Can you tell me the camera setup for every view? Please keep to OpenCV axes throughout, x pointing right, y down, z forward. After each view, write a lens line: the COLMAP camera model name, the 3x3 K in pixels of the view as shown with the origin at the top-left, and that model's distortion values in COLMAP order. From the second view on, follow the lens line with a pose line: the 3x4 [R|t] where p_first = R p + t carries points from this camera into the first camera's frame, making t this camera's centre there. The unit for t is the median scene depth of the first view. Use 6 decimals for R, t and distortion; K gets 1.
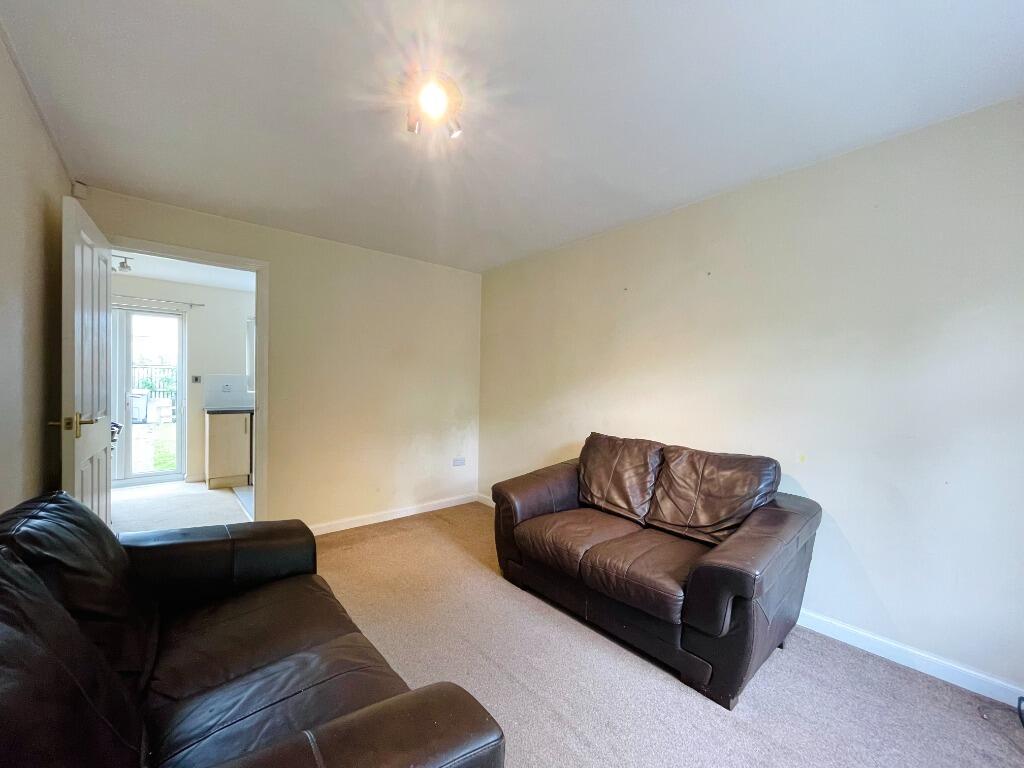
lens RADIAL K [[409.2, 0, 512.6], [0, 409.2, 379.4], [0, 0, 1]] dist [0.003611, 0.000439]
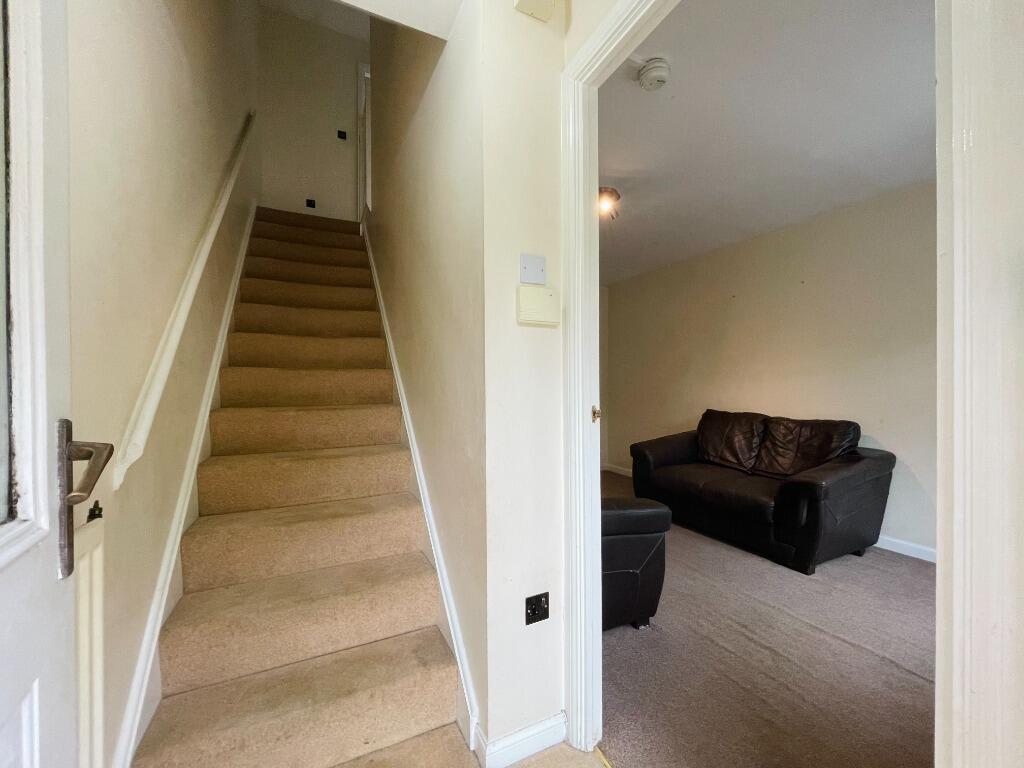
lens RADIAL K [[409.2, 0, 508.1], [0, 409.2, 378.8], [0, 0, 1]] dist [0.003611, 0.000439]
pose [[0.966883, -0.010848, -0.254988, -0.101548], [0.008710, 0.999917, -0.009510, 0.044202], [0.255070, 0.006974, 0.966898, -0.496615]]
